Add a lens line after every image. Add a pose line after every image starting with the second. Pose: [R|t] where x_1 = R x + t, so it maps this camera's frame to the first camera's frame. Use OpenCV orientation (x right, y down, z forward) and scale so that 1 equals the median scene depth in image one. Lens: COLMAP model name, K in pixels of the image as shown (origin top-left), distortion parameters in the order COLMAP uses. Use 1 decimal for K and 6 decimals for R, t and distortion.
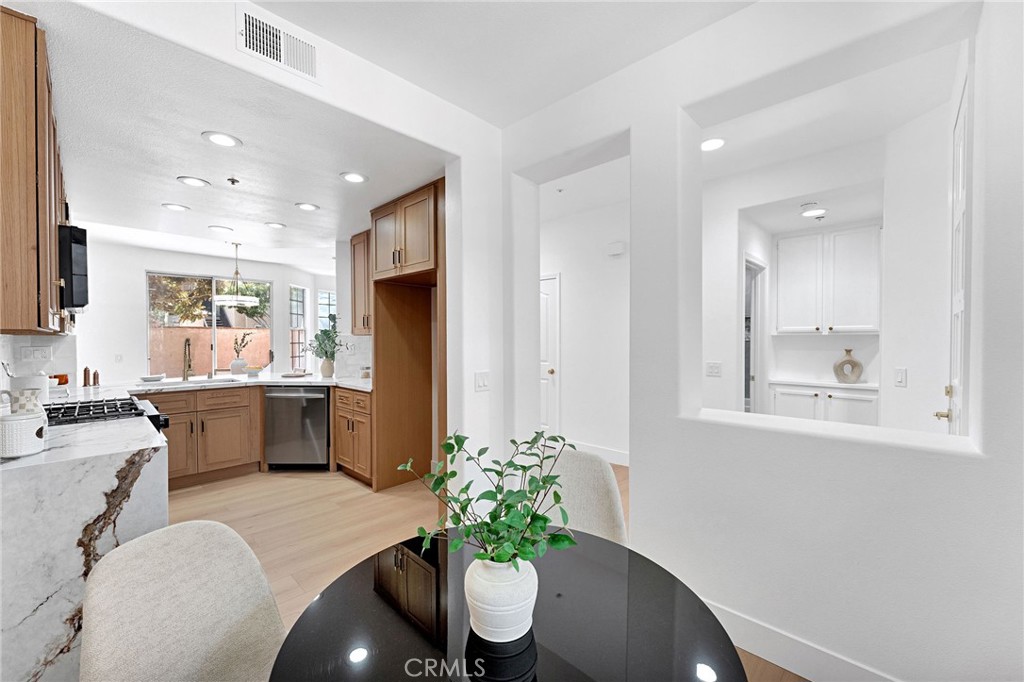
lens RADIAL K [[413.5, 0, 507.1], [0, 413.5, 342.2], [0, 0, 1]] dist [0.000926, -0.000511]
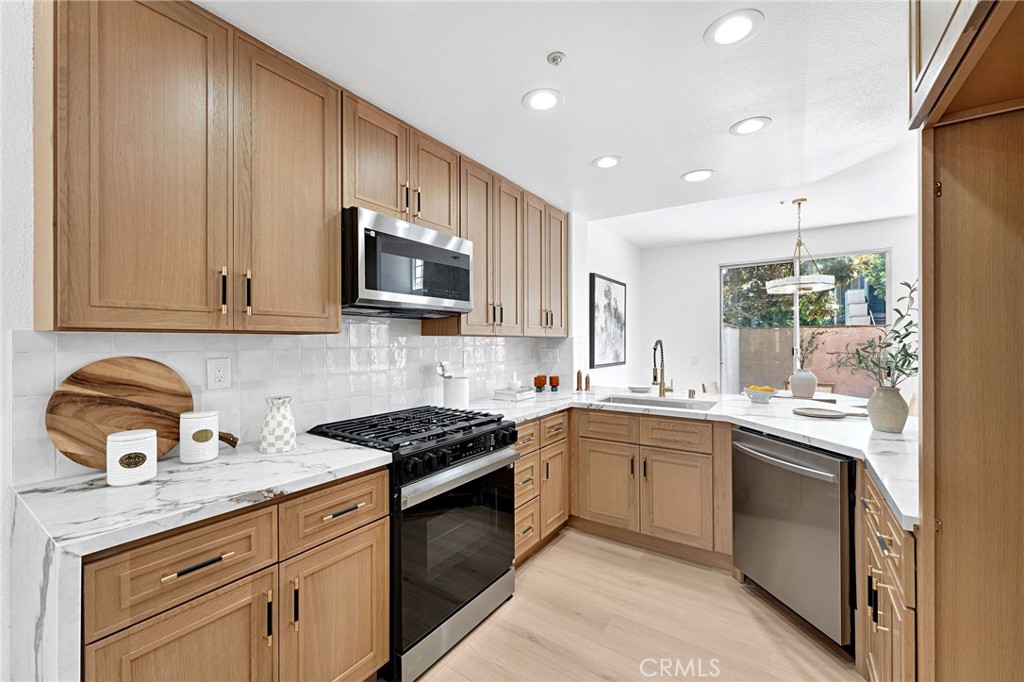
lens RADIAL K [[413.5, 0, 500.5], [0, 413.5, 341.4], [0, 0, 1]] dist [0.000926, -0.000511]
pose [[0.161457, 0.001968, -0.986878, -0.087519], [-0.007148, 0.999974, 0.000825, -0.005789], [0.986854, 0.006921, 0.161467, 0.594409]]
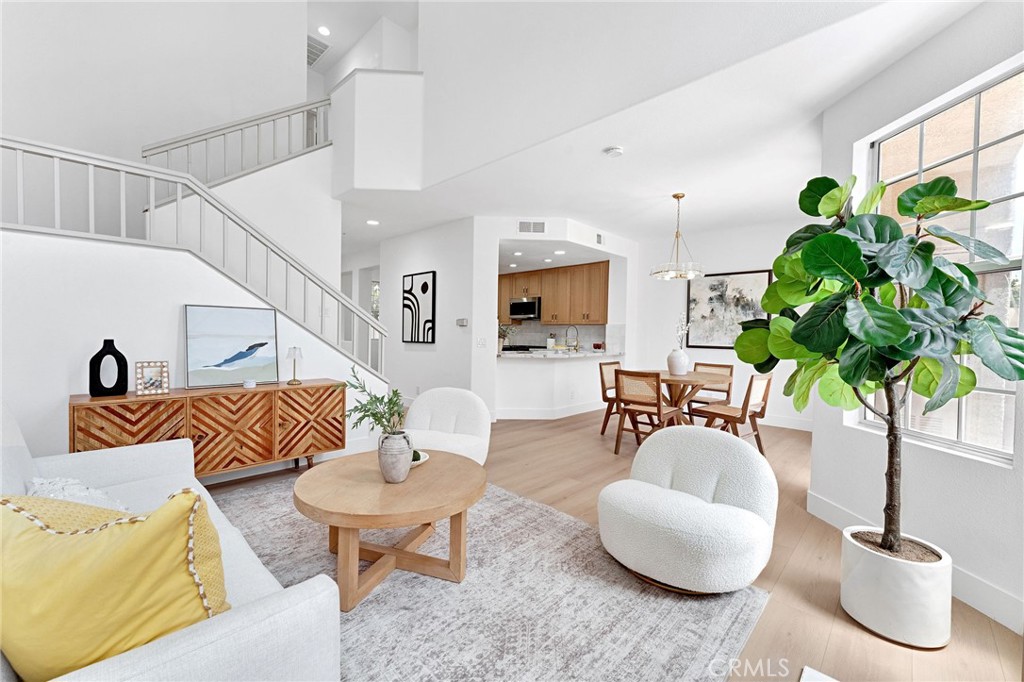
lens RADIAL K [[413.5, 0, 504.2], [0, 413.5, 341.8], [0, 0, 1]] dist [0.000926, -0.000511]
pose [[-0.999896, -0.014403, -0.000606, -0.505882], [-0.014415, 0.999480, 0.028832, 0.012917], [0.000190, 0.028838, -0.999584, 2.590473]]
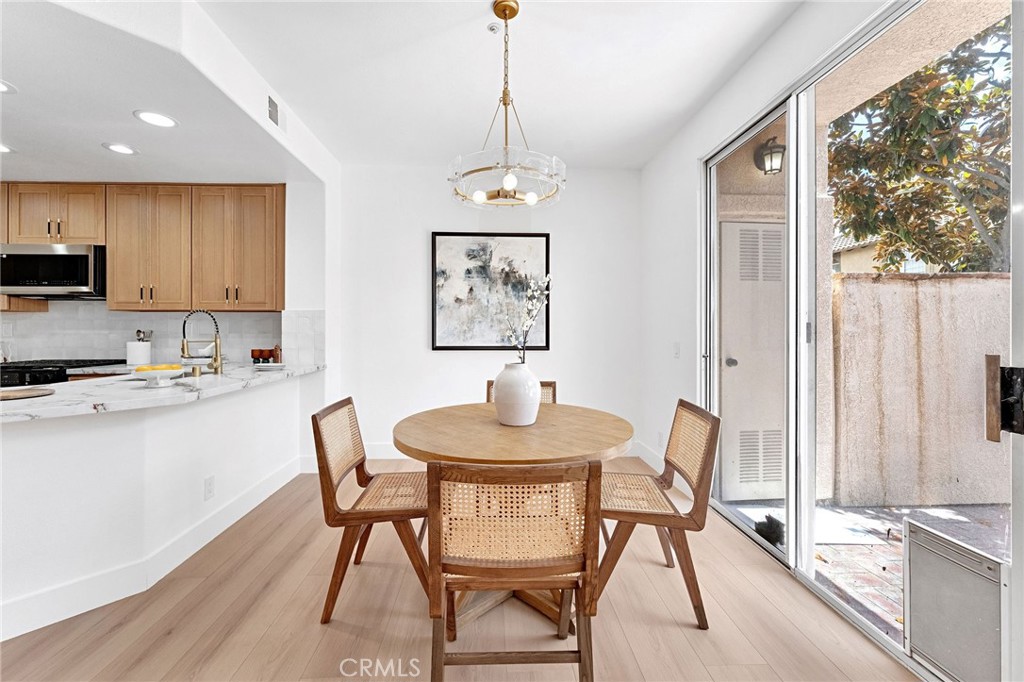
lens RADIAL K [[413.5, 0, 504.7], [0, 413.5, 331.4], [0, 0, 1]] dist [0.000926, -0.000511]
pose [[-0.683465, 0.002831, -0.729978, -0.617815], [-0.004865, 0.999953, 0.008433, 0.018208], [0.729967, 0.009315, -0.683418, 1.801621]]
